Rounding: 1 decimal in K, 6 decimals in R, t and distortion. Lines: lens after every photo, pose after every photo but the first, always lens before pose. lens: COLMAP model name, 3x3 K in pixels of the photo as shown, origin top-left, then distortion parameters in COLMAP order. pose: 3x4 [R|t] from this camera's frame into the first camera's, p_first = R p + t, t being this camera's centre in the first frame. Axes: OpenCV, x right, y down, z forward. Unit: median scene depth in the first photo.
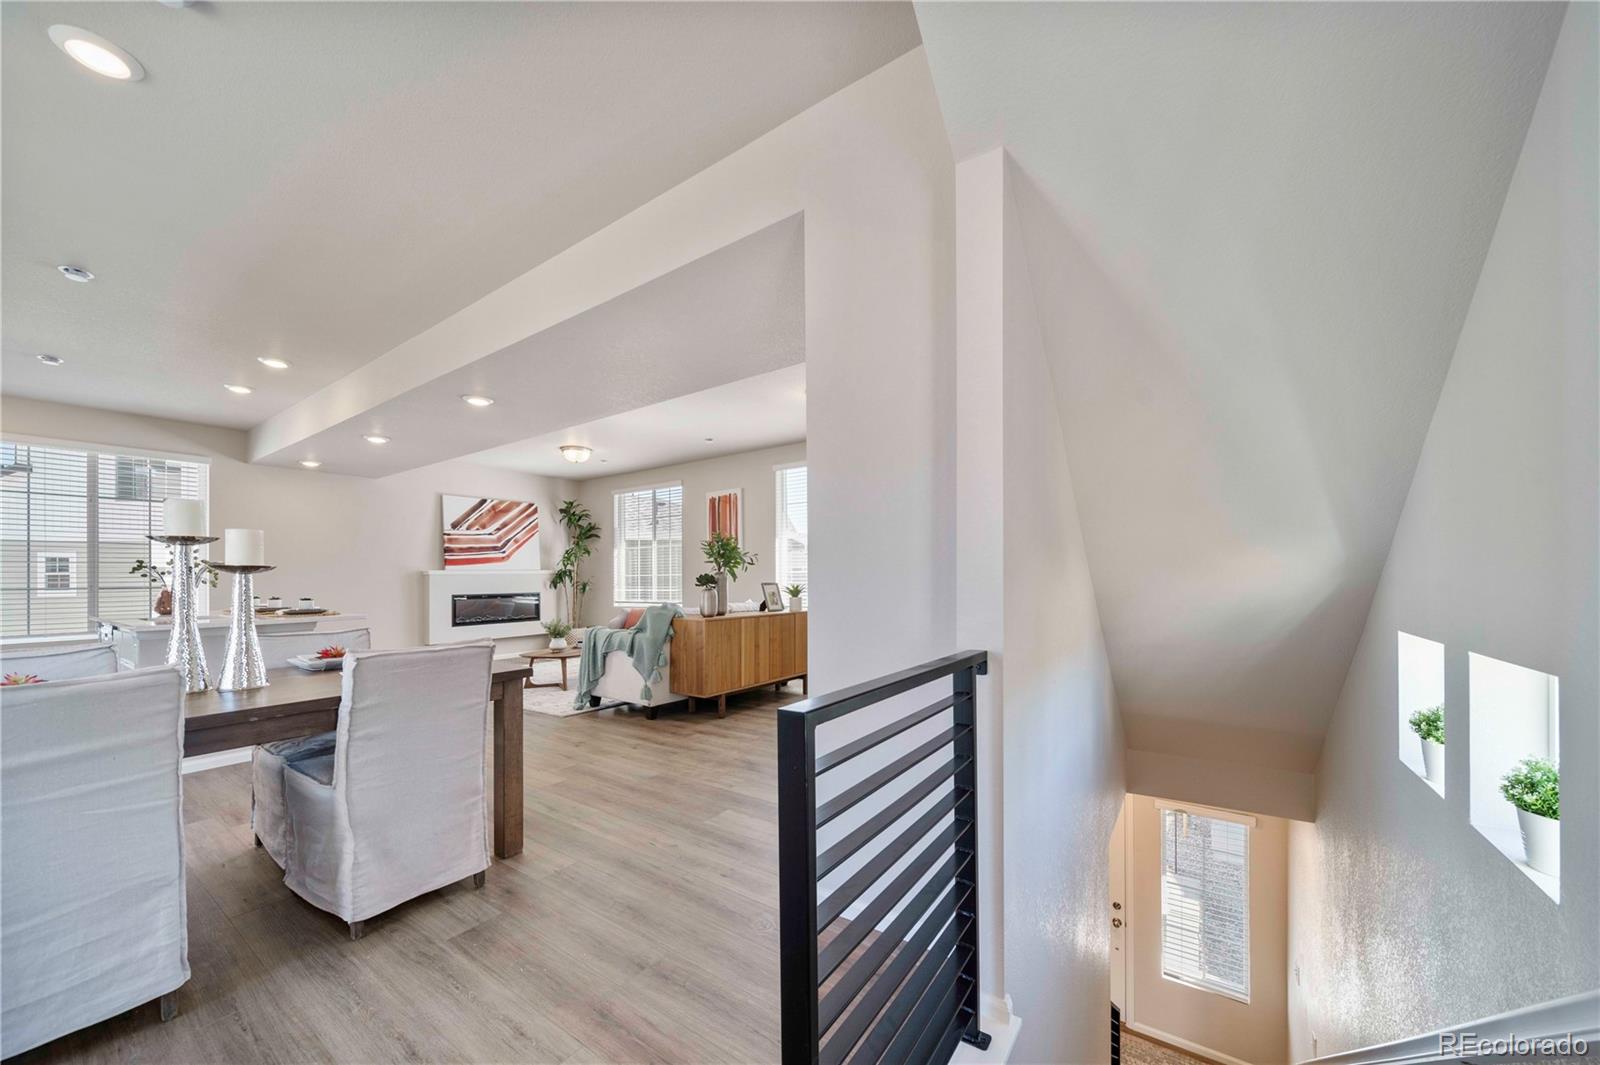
lens RADIAL K [[566.6, 0, 787.6], [0, 566.6, 554.2], [0, 0, 1]] dist [-0.001173, -0.000127]
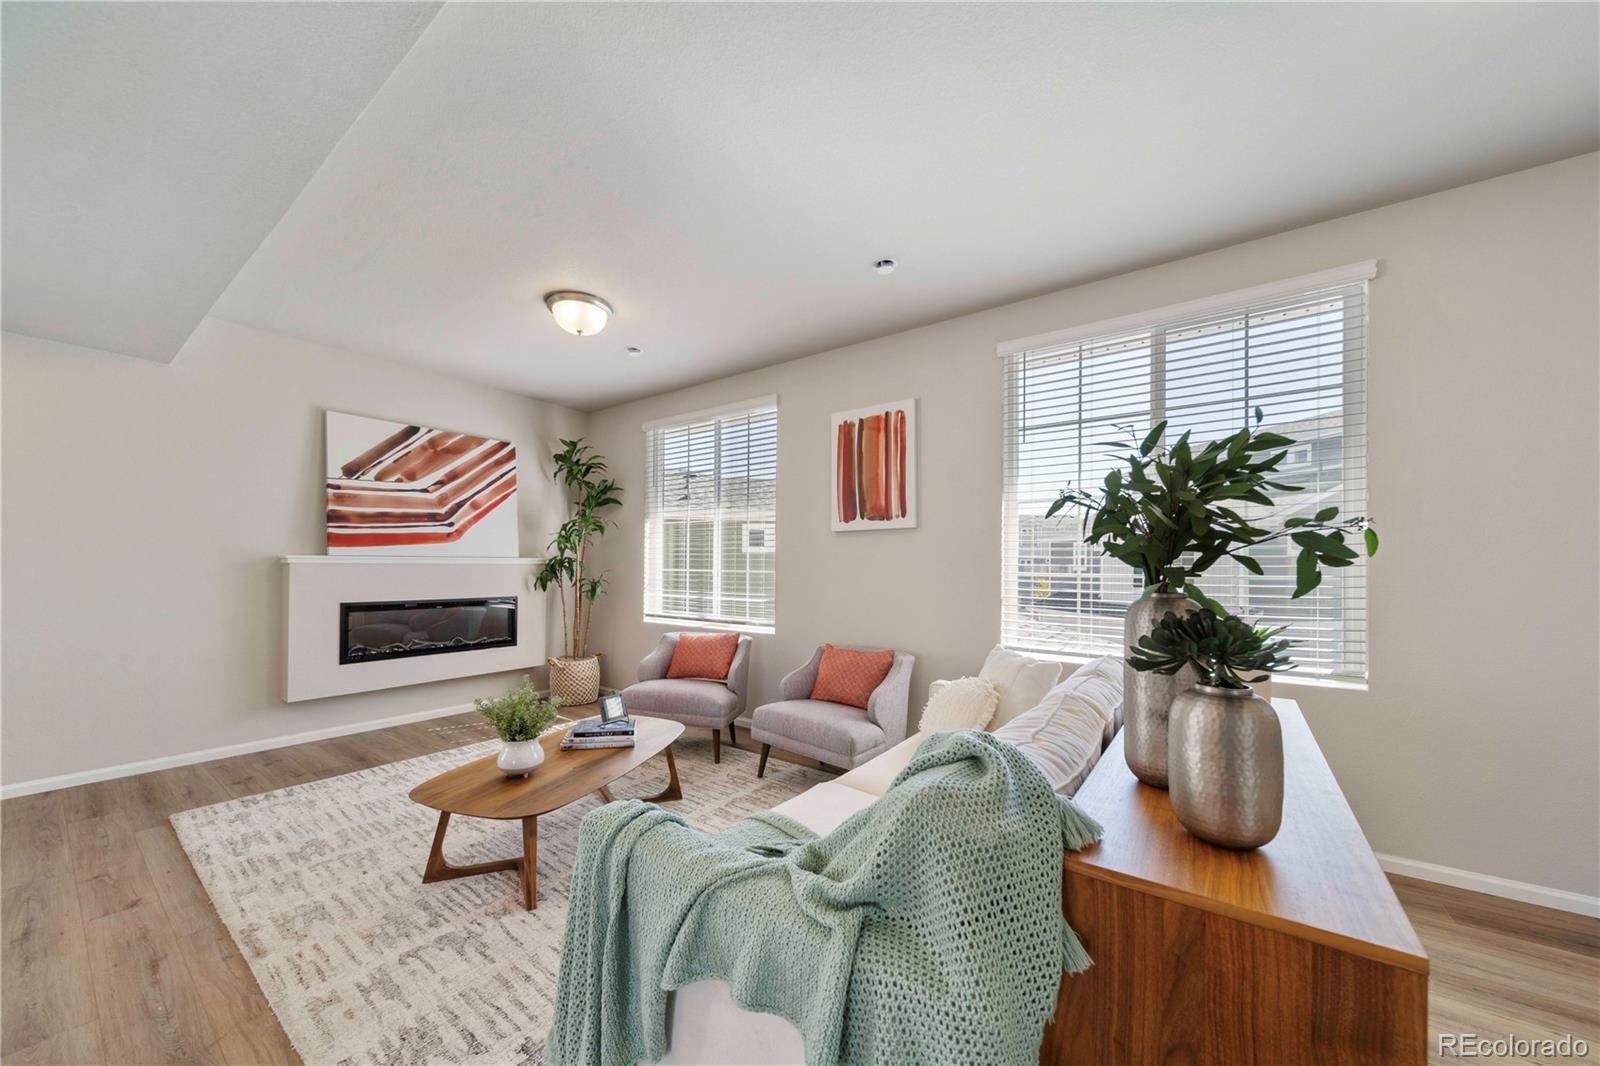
lens RADIAL K [[566.6, 0, 787.6], [0, 566.6, 554.7], [0, 0, 1]] dist [-0.001173, -0.000127]
pose [[0.999592, 0.020137, -0.020256, -0.155045], [-0.019740, 0.999613, 0.019588, 0.008492], [0.020643, -0.019180, 0.999603, 0.440944]]
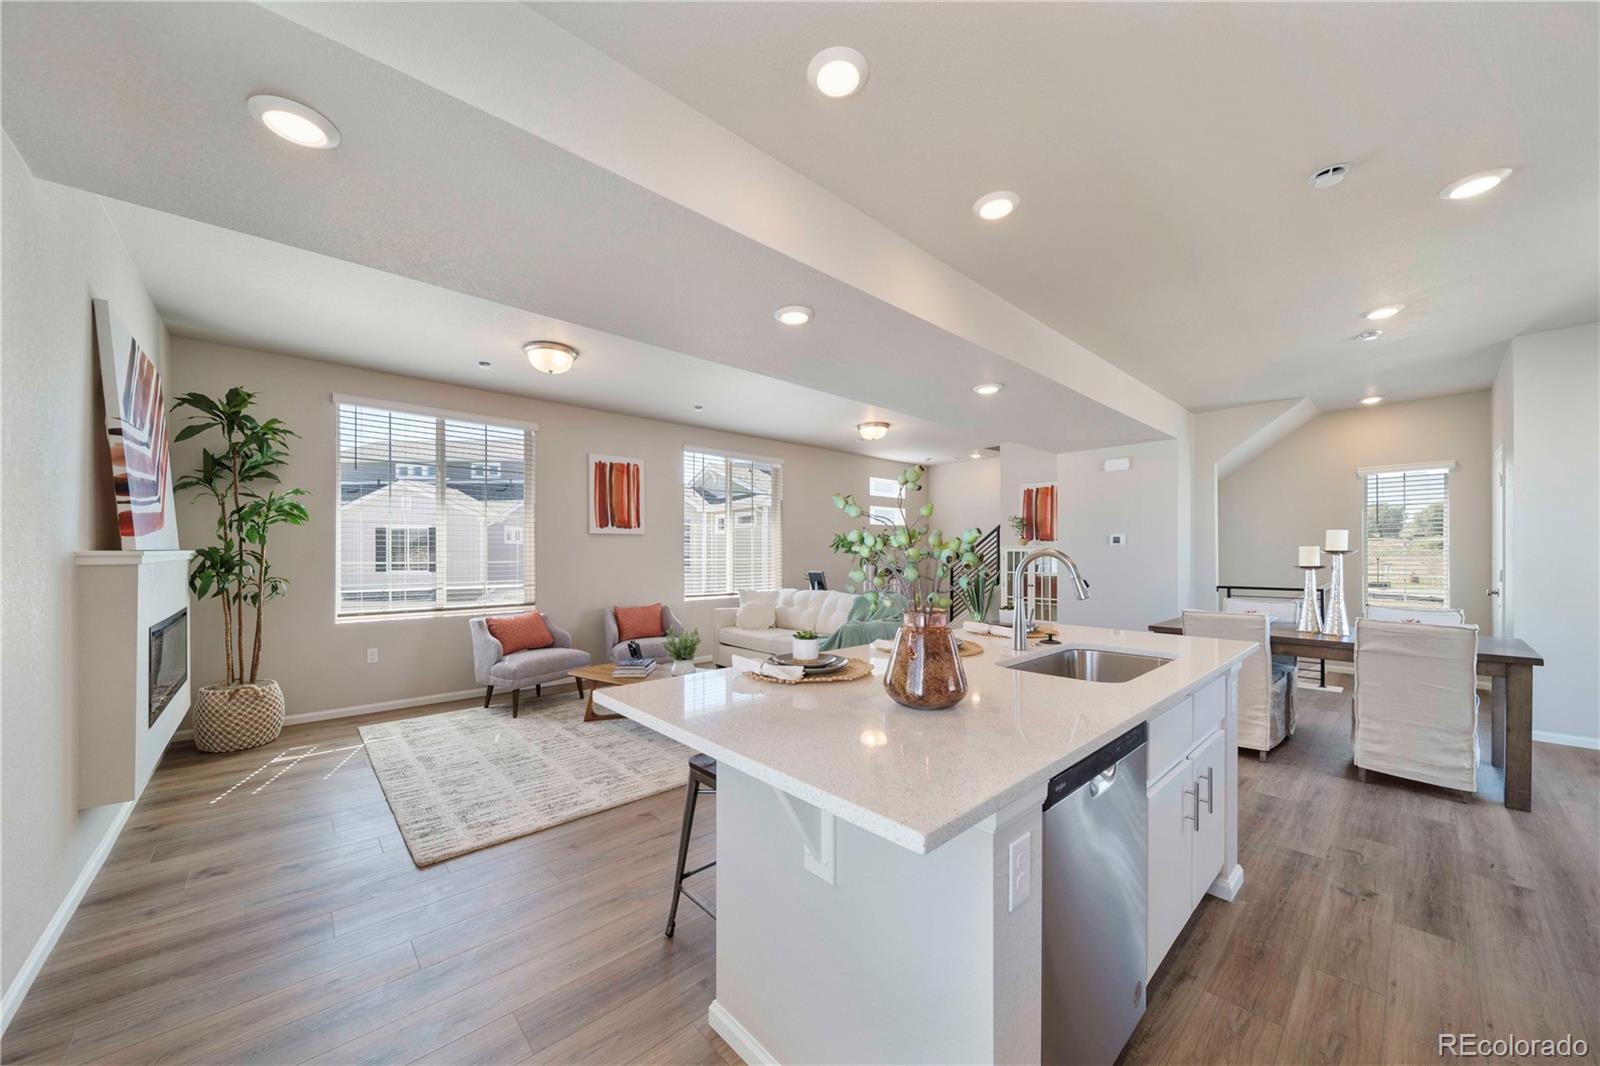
lens RADIAL K [[566.6, 0, 787.6], [0, 566.6, 554.7], [0, 0, 1]] dist [-0.001173, -0.000127]
pose [[0.201595, 0.007780, 0.979438, -0.750494], [-0.043657, 0.999046, 0.001050, 0.012551], [-0.978496, -0.042971, 0.201742, 0.532701]]
